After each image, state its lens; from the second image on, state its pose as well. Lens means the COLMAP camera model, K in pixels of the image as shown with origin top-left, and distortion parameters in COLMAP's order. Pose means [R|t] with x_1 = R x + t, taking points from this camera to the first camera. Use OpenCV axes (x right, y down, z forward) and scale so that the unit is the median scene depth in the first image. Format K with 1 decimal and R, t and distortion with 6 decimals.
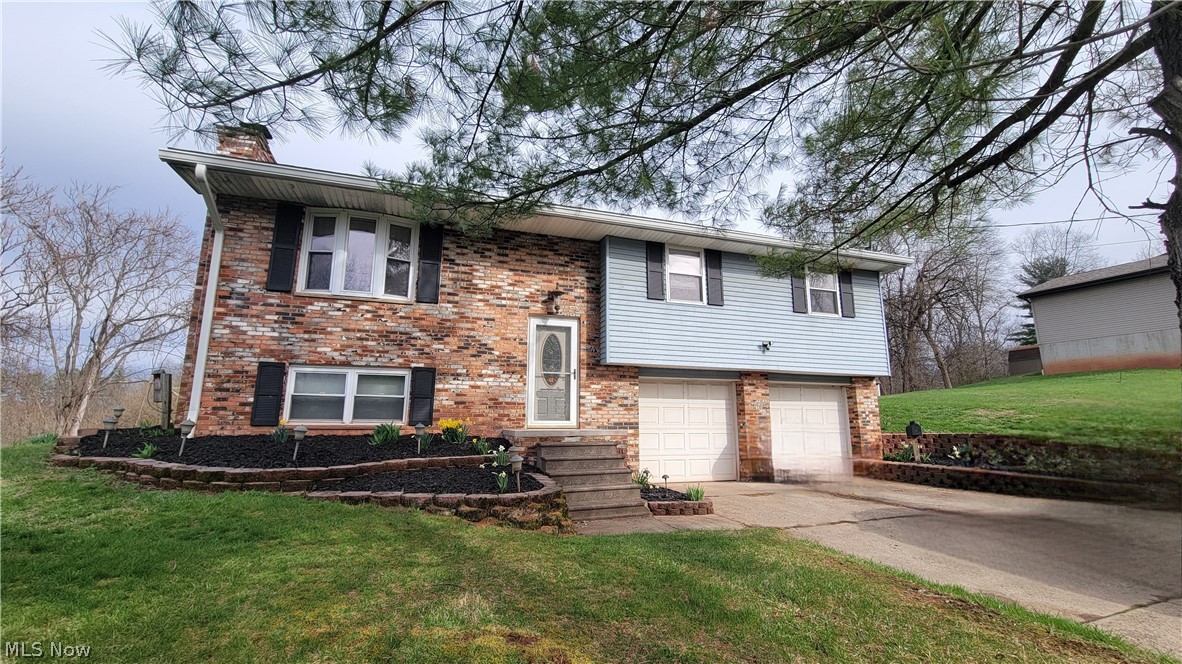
lens RADIAL K [[492.3, 0, 589.4], [0, 492.3, 328.7], [0, 0, 1]] dist [0.001344, -0.000077]
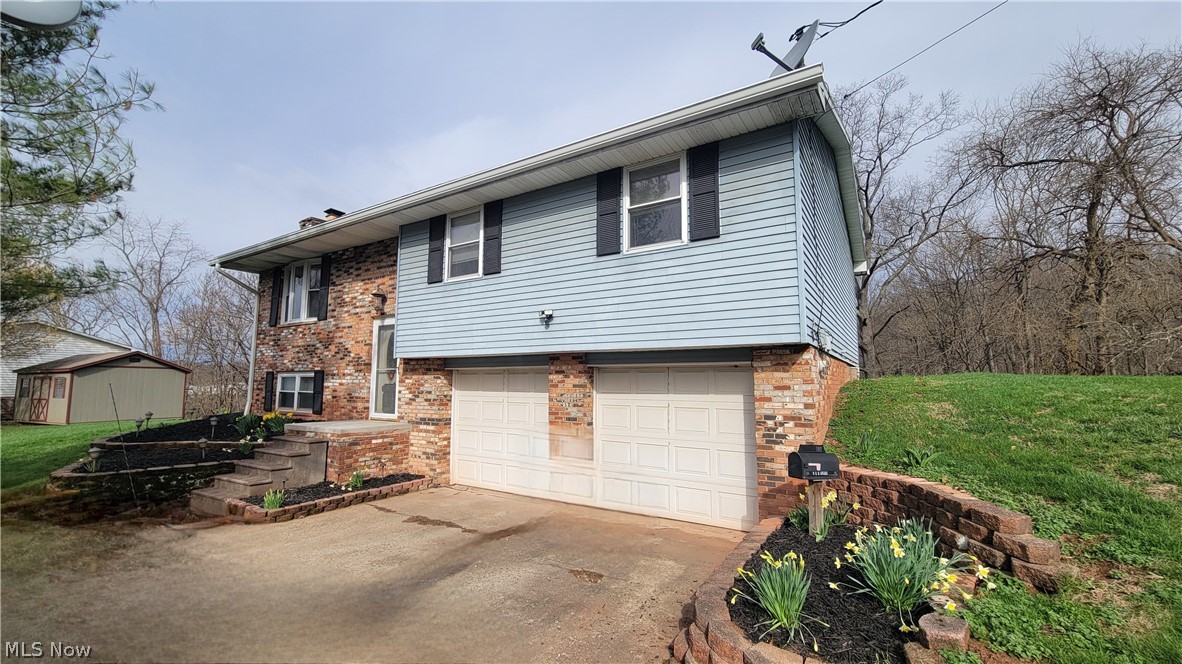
lens RADIAL K [[480.6, 0, 589.0], [0, 480.6, 334.0], [0, 0, 1]] dist [-0.000280, -0.000538]
pose [[0.628277, -0.082653, -0.773587, 1.076967], [0.142935, 0.989678, 0.010345, 0.069903], [0.764747, -0.117072, 0.633606, 0.722242]]
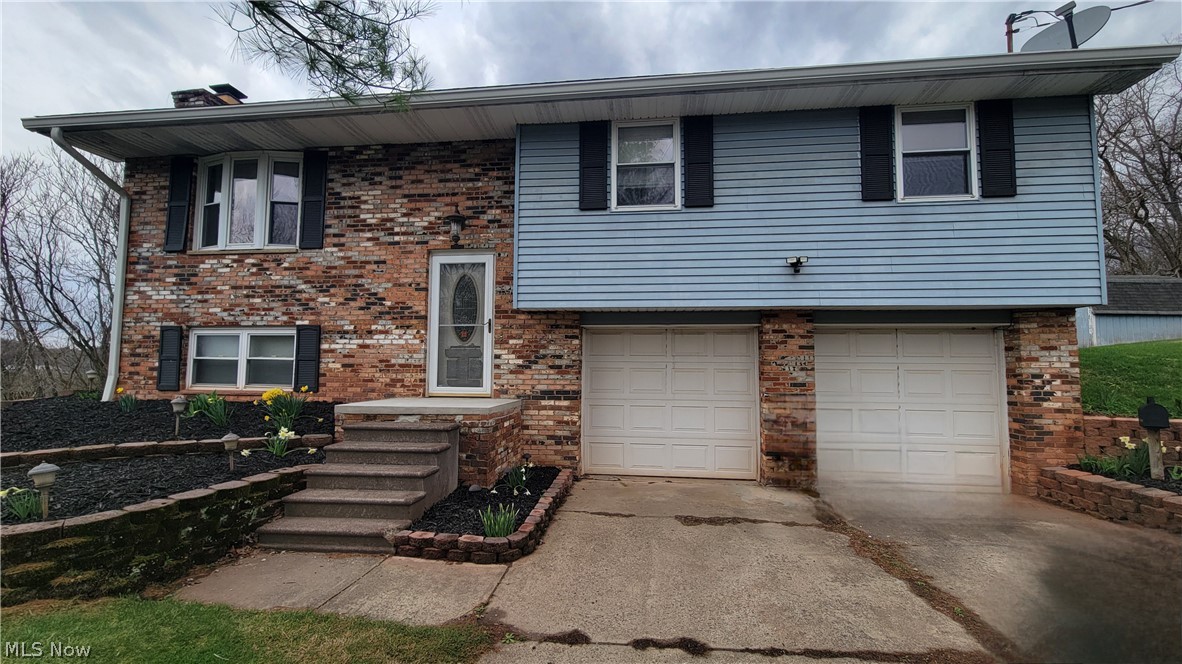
lens RADIAL K [[492.3, 0, 589.4], [0, 492.3, 328.7], [0, 0, 1]] dist [0.001344, -0.000077]
pose [[0.901026, -0.029457, -0.432763, 0.459285], [0.078815, 0.992202, 0.096558, 0.039231], [0.426544, -0.121109, 0.896322, 0.423301]]
